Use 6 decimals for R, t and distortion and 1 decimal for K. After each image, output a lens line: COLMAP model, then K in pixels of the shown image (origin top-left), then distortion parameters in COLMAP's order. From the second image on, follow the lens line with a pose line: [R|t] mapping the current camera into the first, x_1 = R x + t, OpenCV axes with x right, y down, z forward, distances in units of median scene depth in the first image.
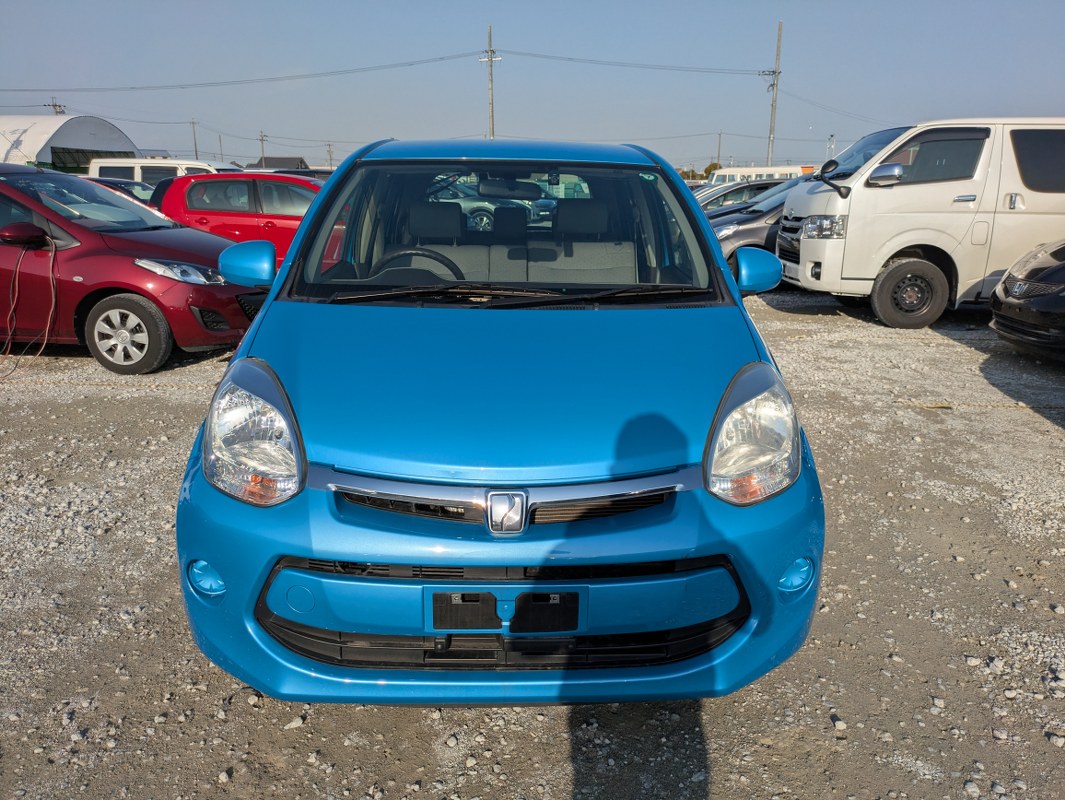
lens RADIAL K [[773.4, 0, 532.4], [0, 773.4, 388.6], [0, 0, 1]] dist [0.004878, -0.005950]
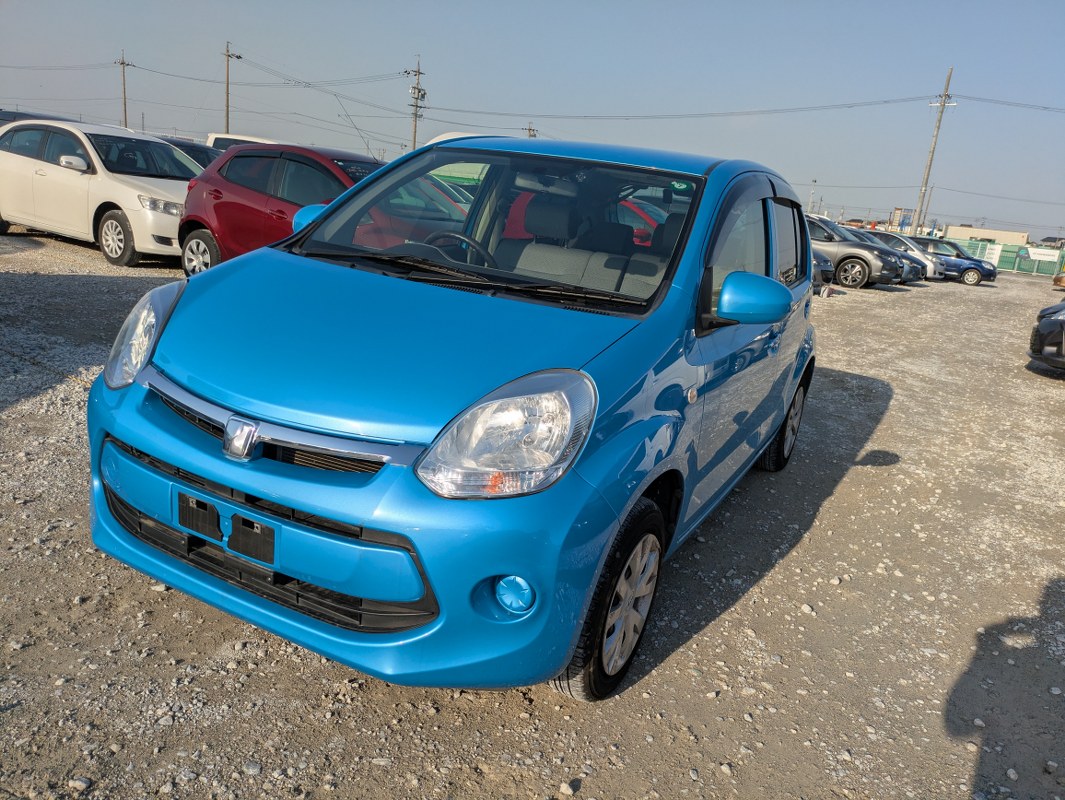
lens RADIAL K [[773.4, 0, 530.7], [0, 773.4, 411.0], [0, 0, 1]] dist [0.004878, -0.005950]
pose [[0.880057, 0.235771, -0.412203, 0.628514], [-0.238560, 0.970060, 0.045526, -0.021450], [0.410595, 0.058270, 0.909954, 0.138176]]
